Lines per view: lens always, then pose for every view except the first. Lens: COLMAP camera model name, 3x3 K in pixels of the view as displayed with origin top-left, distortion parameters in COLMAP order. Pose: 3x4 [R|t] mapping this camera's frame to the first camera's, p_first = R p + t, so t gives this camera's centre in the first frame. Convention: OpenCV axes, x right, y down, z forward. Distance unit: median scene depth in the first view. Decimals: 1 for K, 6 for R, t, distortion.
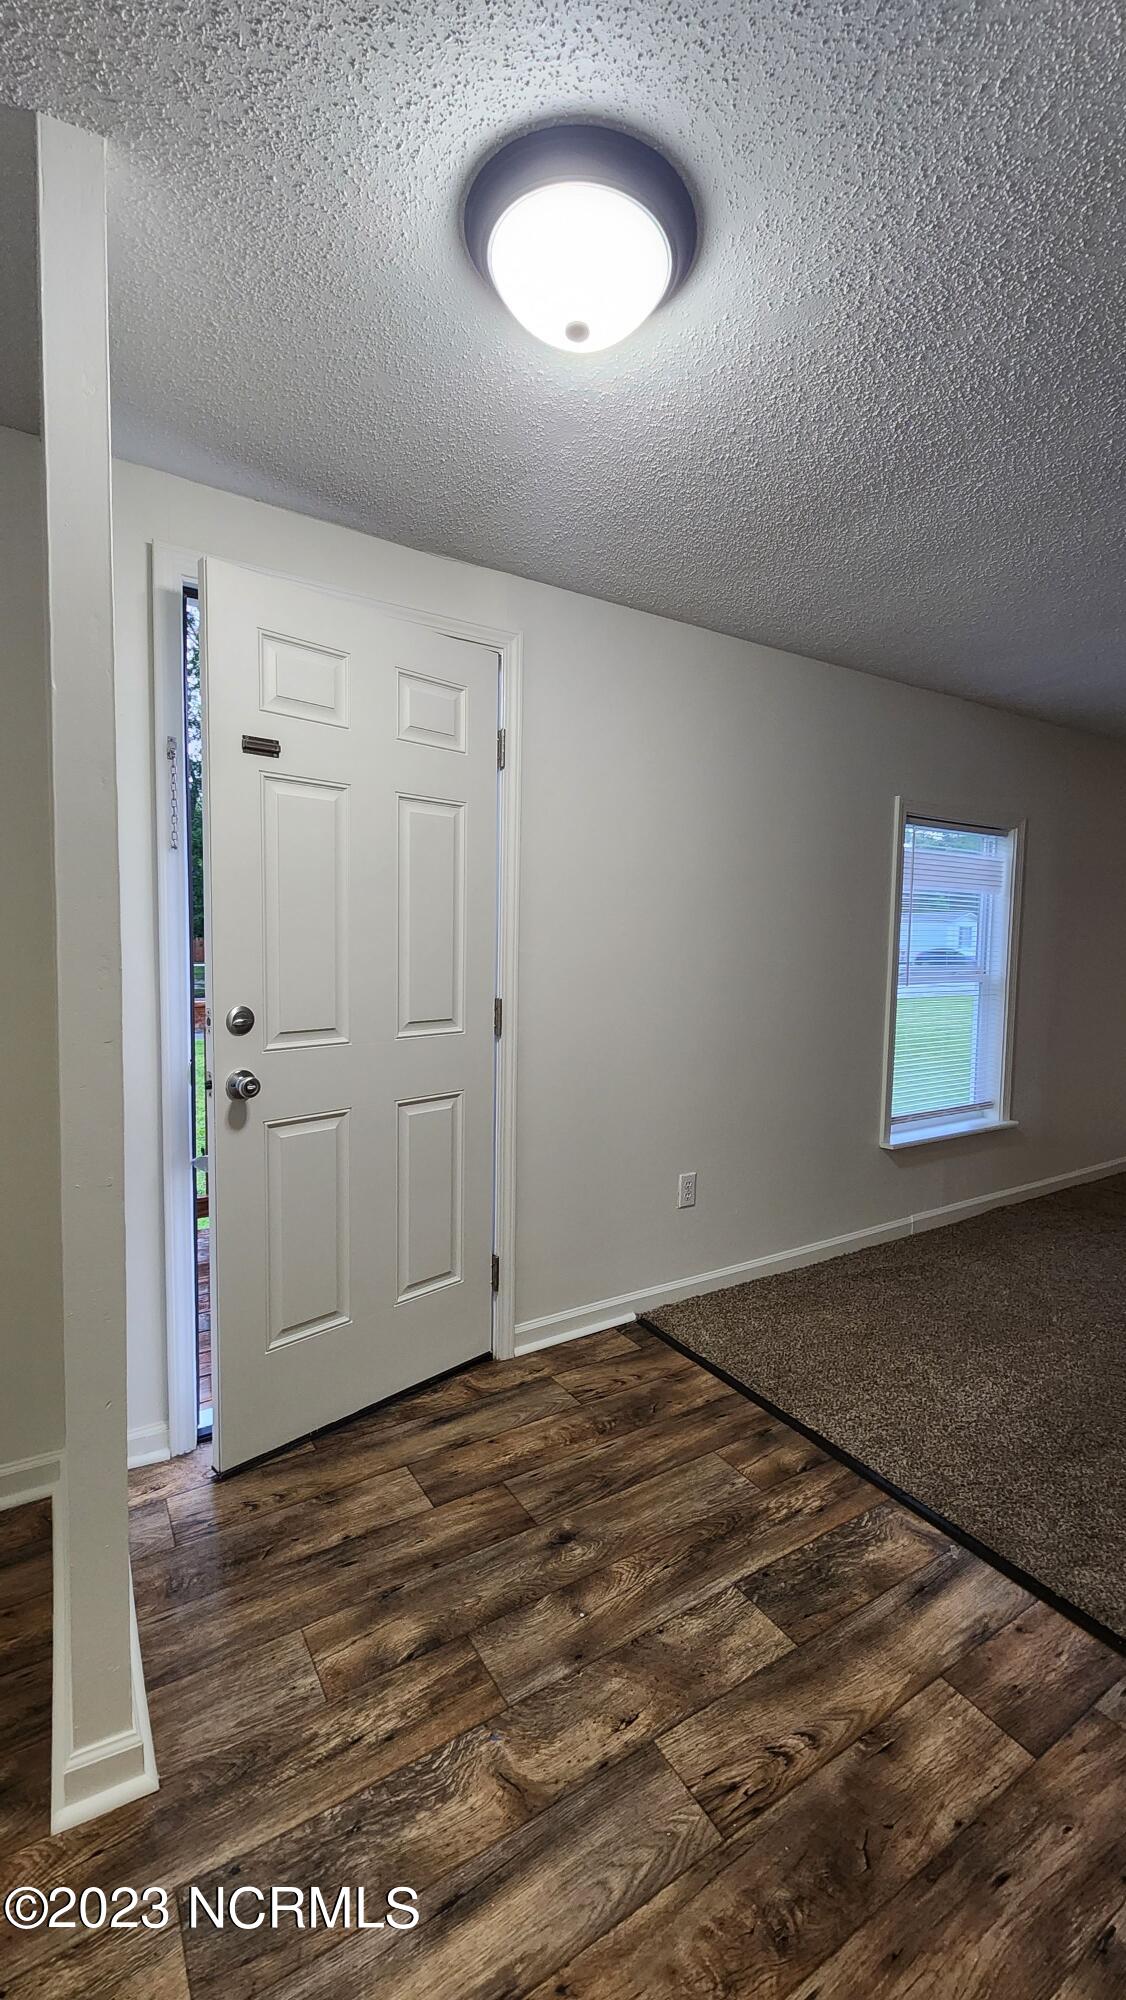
lens RADIAL K [[818.8, 0, 558.5], [0, 818.8, 995.8], [0, 0, 1]] dist [0.001991, 0.000307]
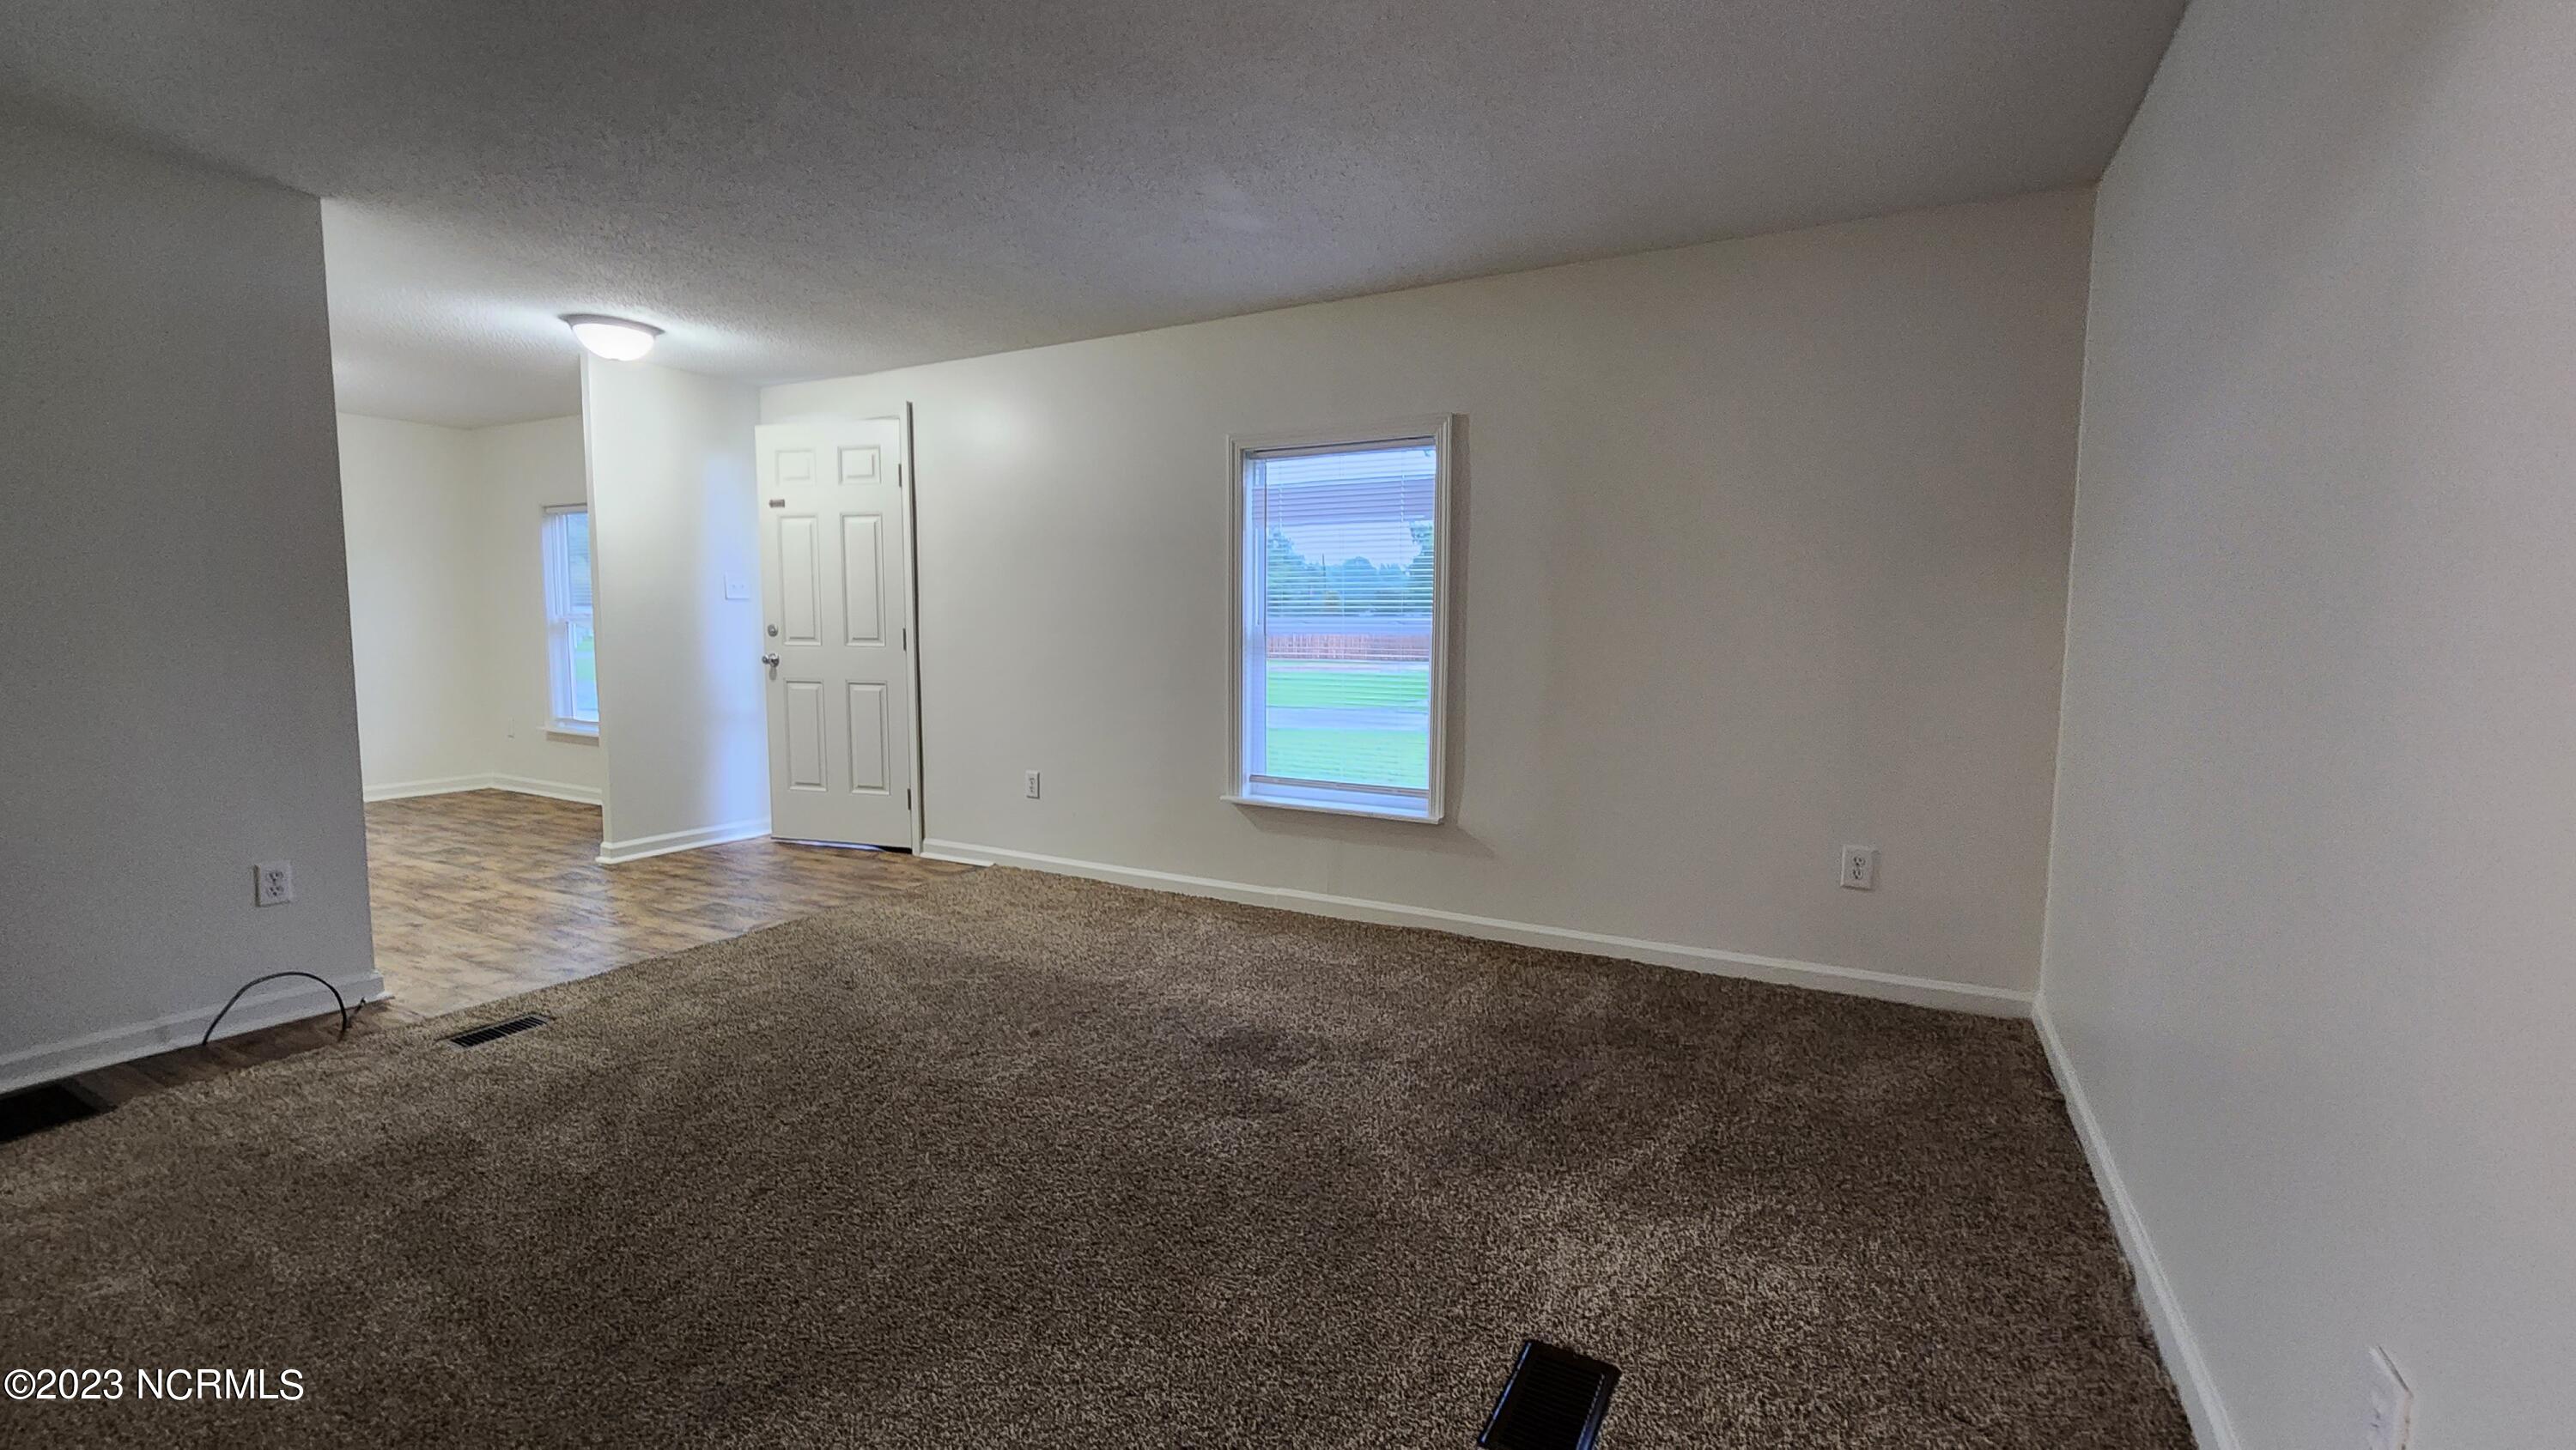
lens RADIAL K [[1054.5, 0, 1288.1], [0, 1054.5, 723.2], [0, 0, 1]] dist [0.001991, 0.000307]
pose [[0.486918, 0.075801, -0.870152, 7.052165], [-0.060747, 0.996754, 0.052837, 0.115575], [0.871333, 0.027132, 0.489942, 2.114346]]
